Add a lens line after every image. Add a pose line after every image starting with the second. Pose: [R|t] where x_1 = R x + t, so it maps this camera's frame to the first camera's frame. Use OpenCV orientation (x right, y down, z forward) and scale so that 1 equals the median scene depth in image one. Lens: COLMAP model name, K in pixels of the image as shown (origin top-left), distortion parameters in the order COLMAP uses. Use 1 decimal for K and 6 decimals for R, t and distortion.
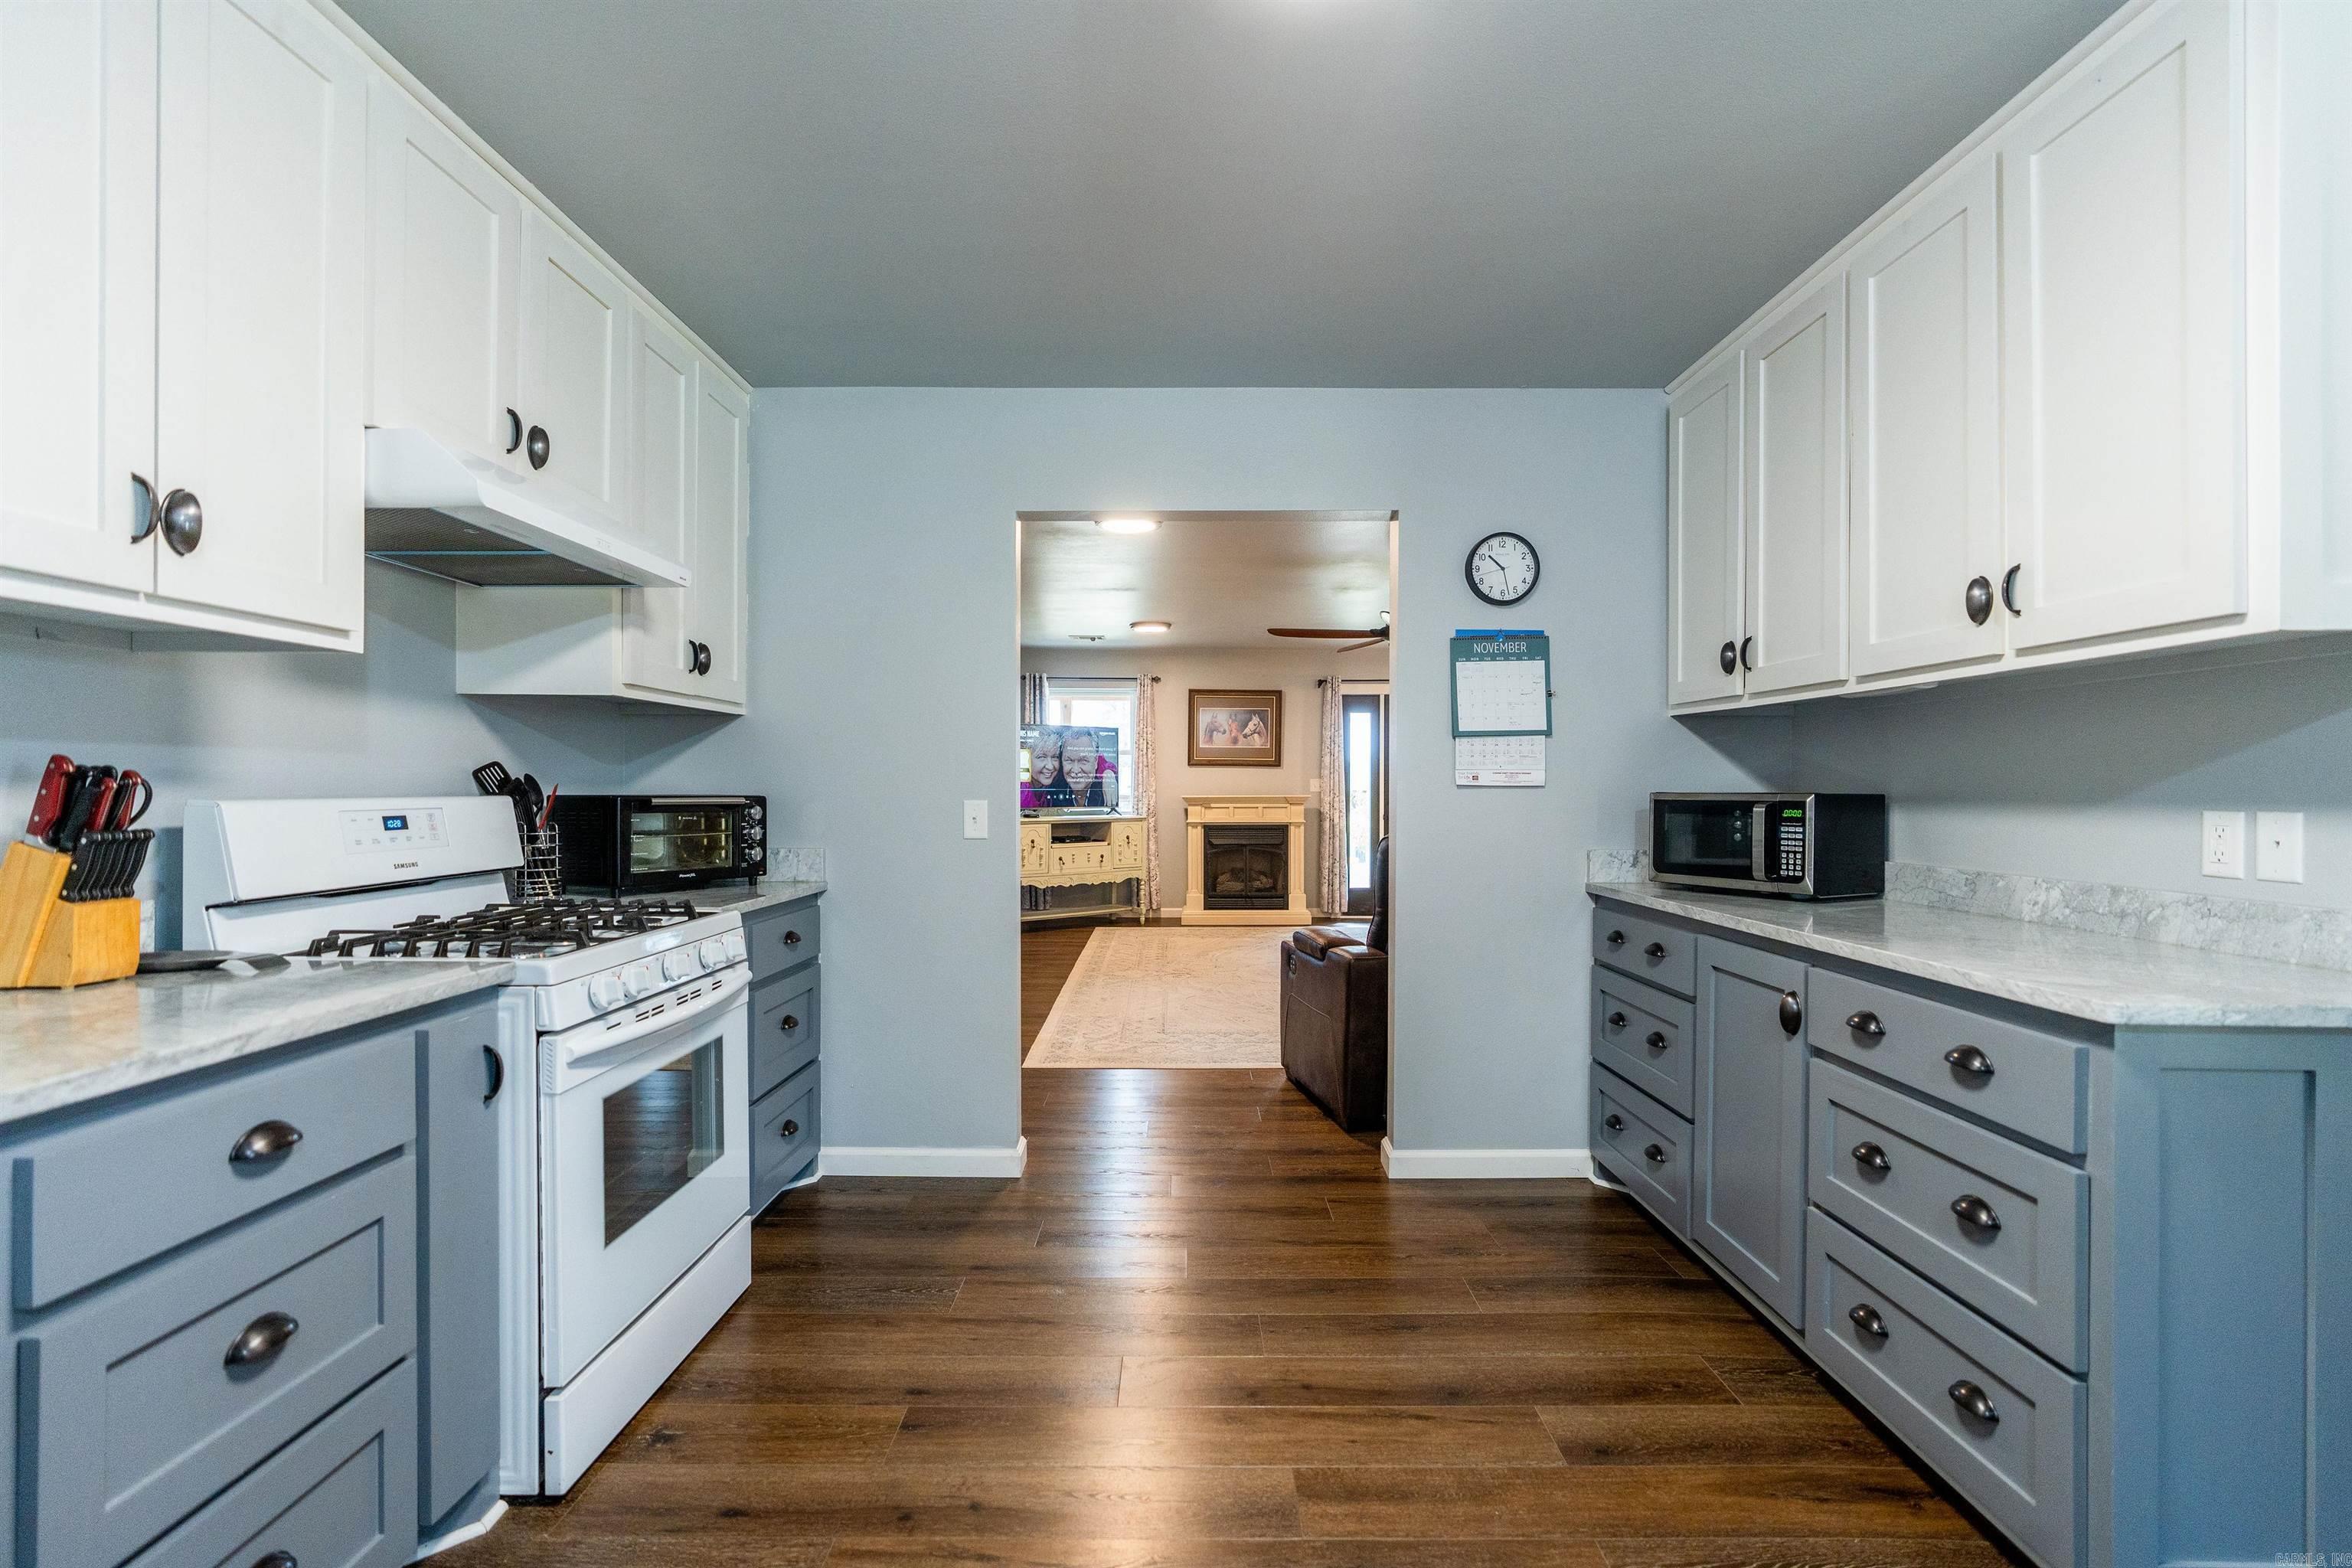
lens RADIAL K [[1044.2, 0, 1197.3], [0, 1044.2, 777.0], [0, 0, 1]] dist [-0.027094, 0.012284]
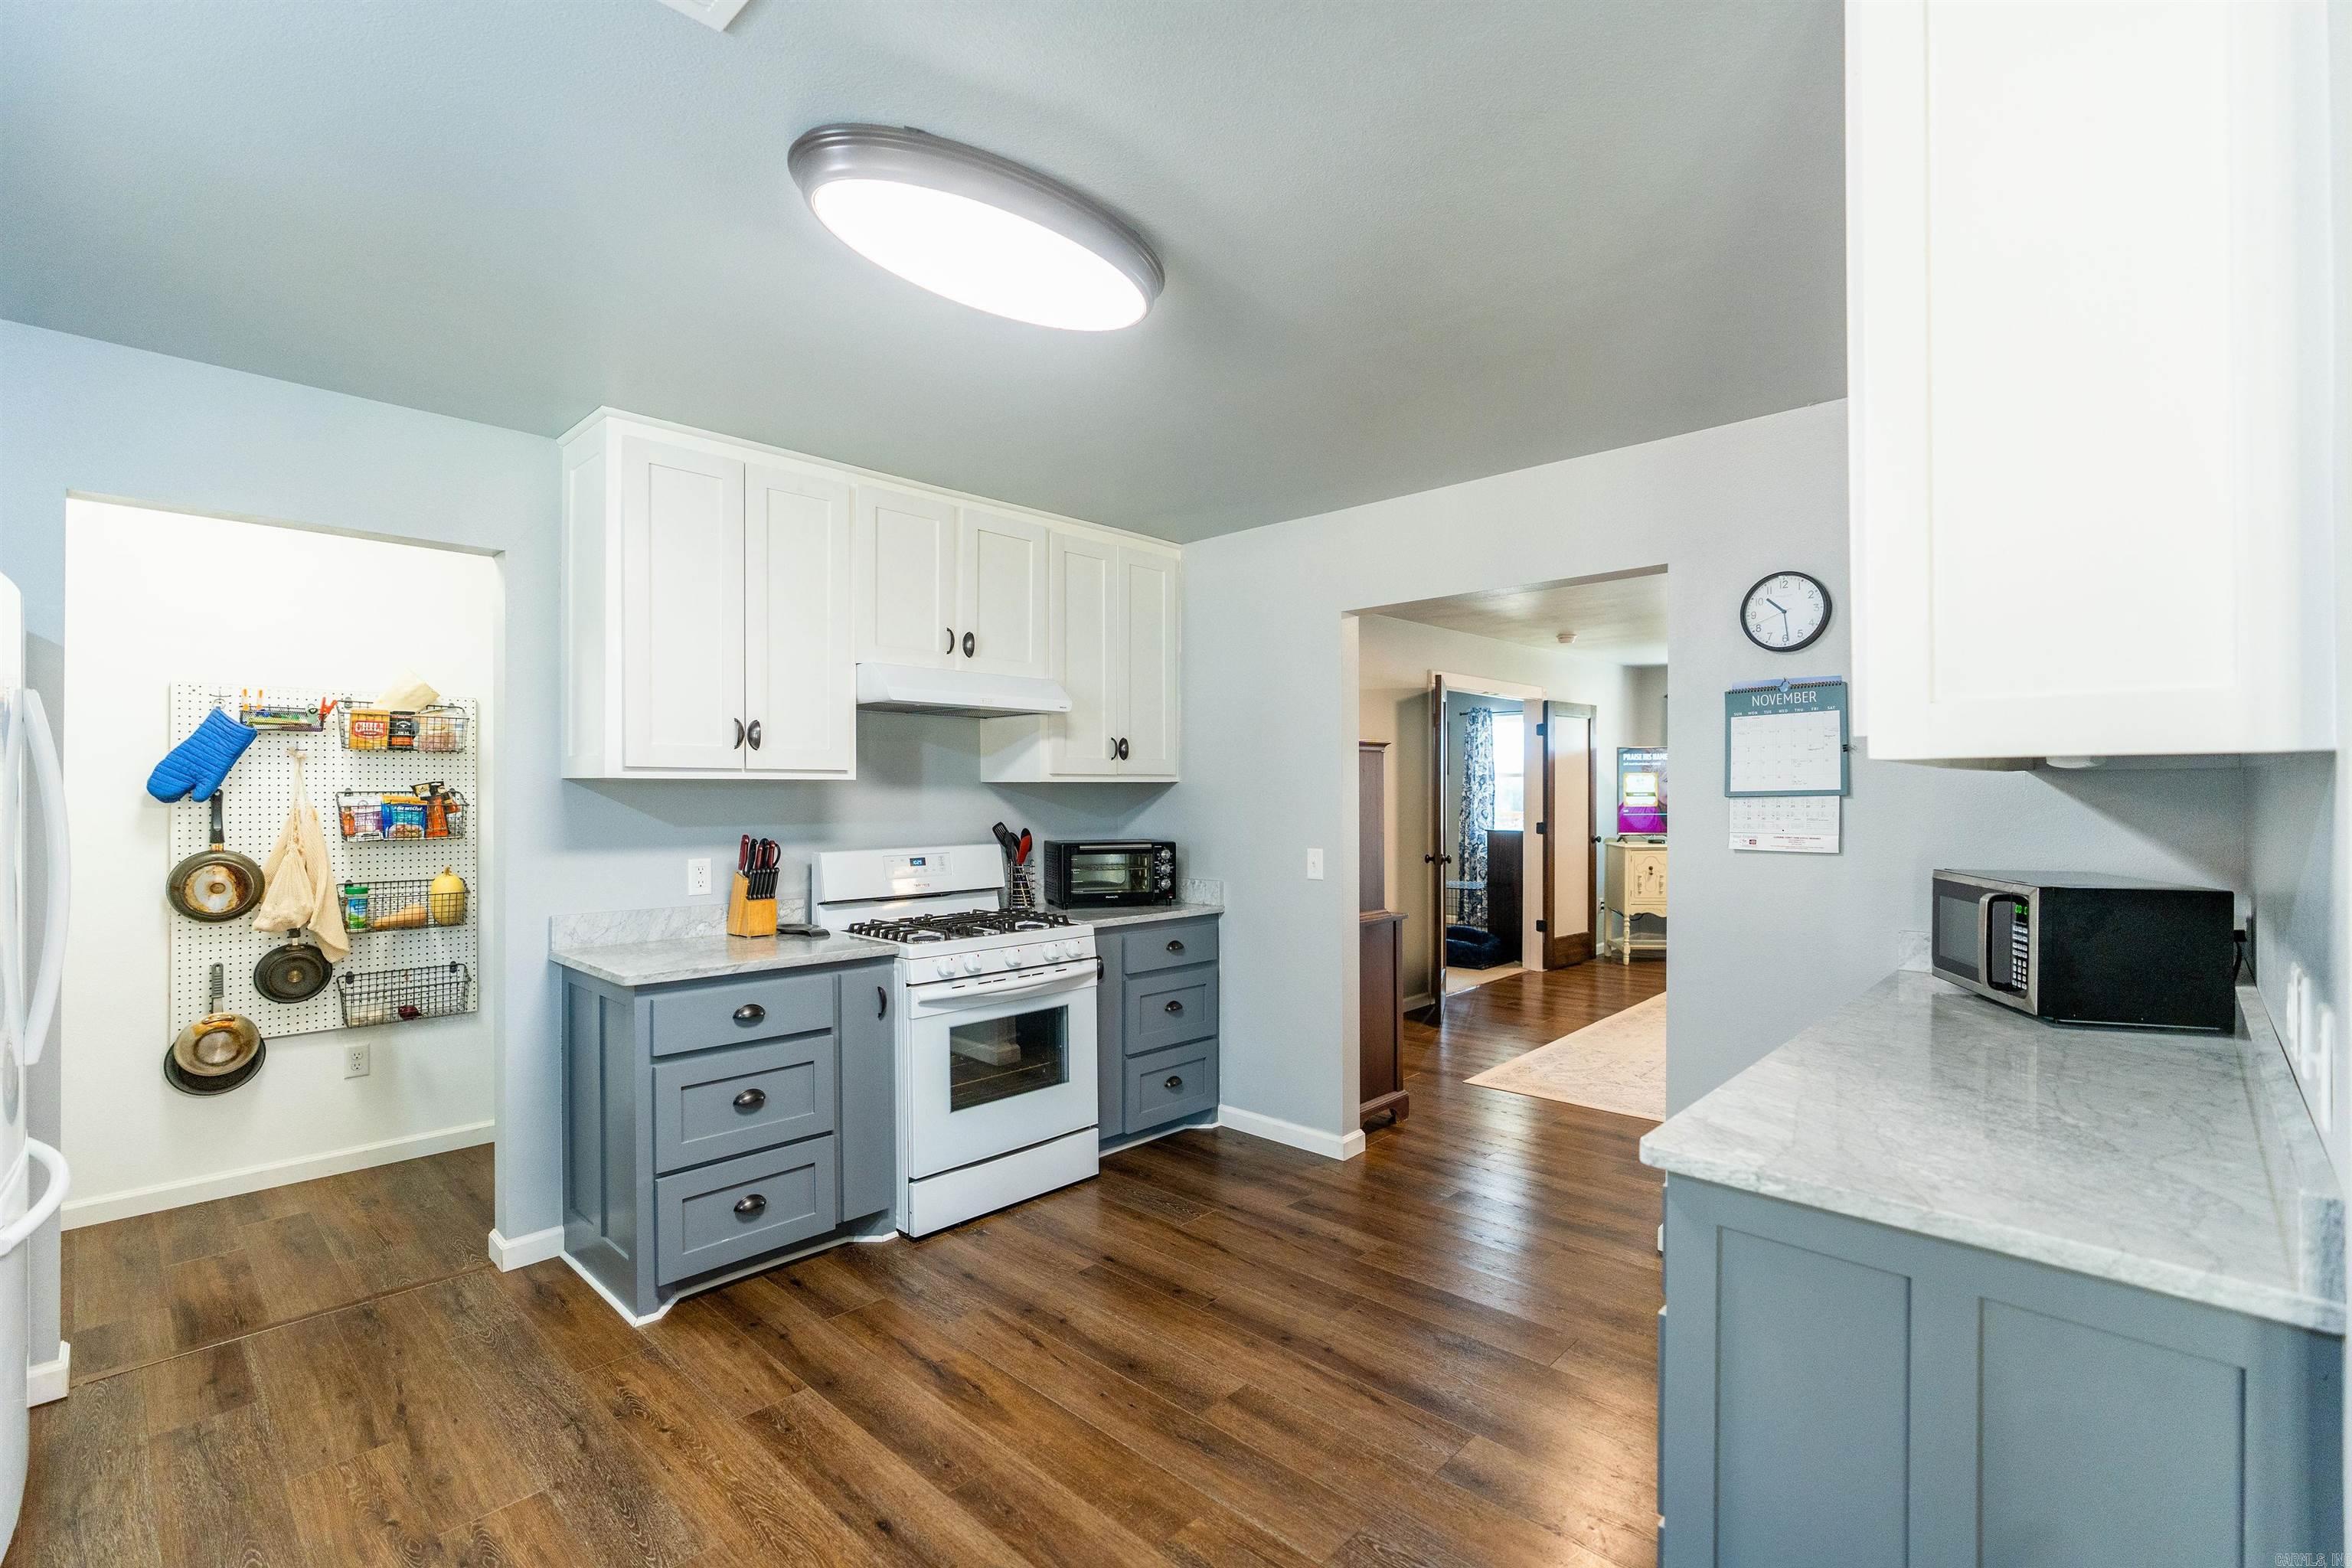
lens RADIAL K [[1044.2, 0, 1197.3], [0, 1044.2, 777.0], [0, 0, 1]] dist [-0.027094, 0.012284]
pose [[0.735582, -0.012958, -0.677311, 0.665328], [0.009031, 0.999916, -0.009322, -0.066345], [0.677375, 0.000740, 0.735637, -0.010957]]
